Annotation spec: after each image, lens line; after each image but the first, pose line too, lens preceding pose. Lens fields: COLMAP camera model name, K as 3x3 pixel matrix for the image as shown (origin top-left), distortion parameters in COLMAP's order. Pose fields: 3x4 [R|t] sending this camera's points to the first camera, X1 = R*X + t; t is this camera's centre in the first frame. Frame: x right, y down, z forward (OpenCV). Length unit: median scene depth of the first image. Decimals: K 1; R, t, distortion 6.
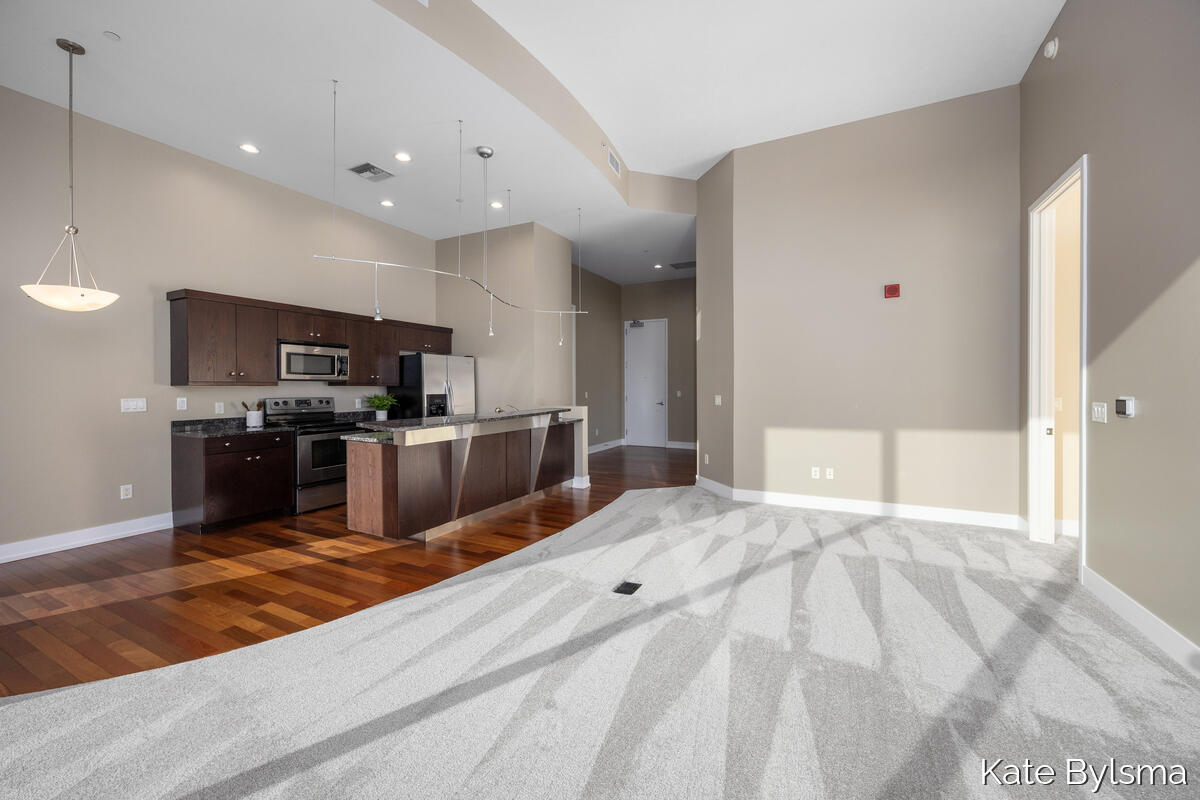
lens RADIAL K [[465.2, 0, 596.6], [0, 465.2, 392.3], [0, 0, 1]] dist [0.002989, -0.000875]
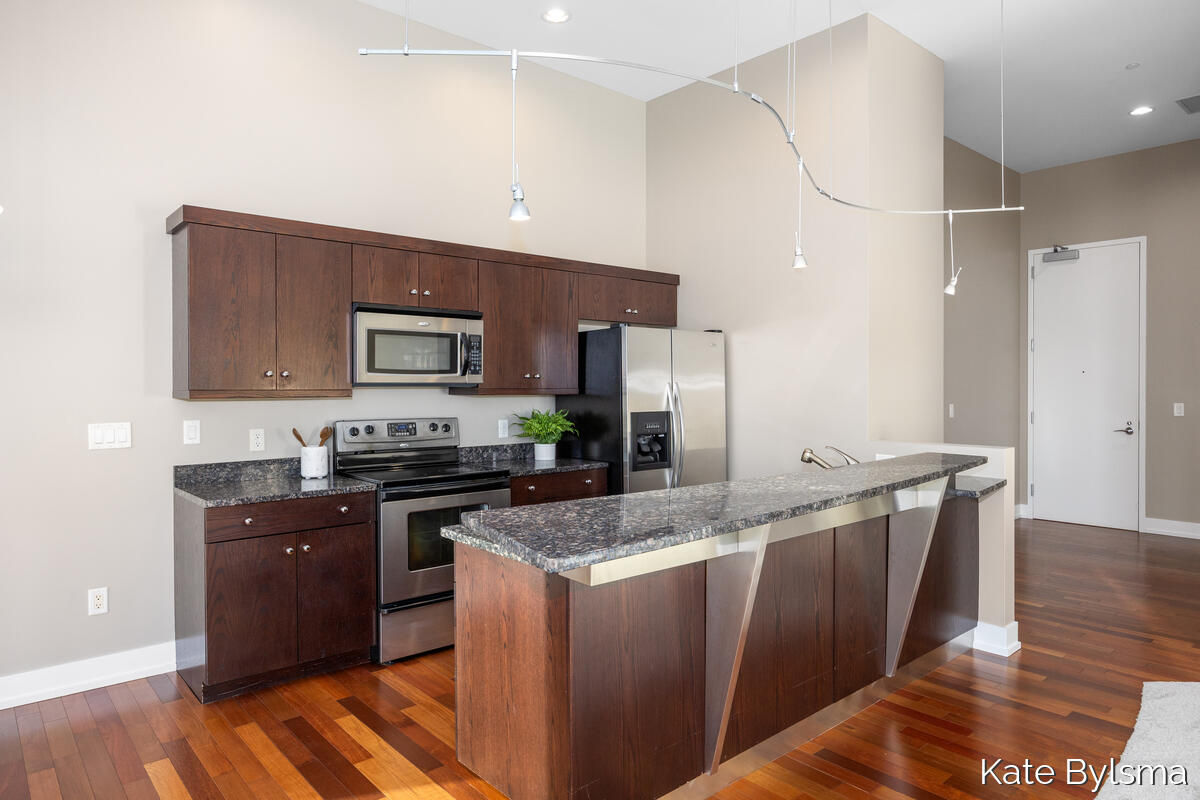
lens RADIAL K [[742.5, 0, 599.1], [0, 742.5, 396.2], [0, 0, 1]] dist [-0.010273, 0.001961]
pose [[0.930110, 0.005155, -0.367246, -0.131916], [-0.004240, 0.999986, 0.003297, -0.016215], [0.367258, -0.001510, 0.930118, 0.318974]]
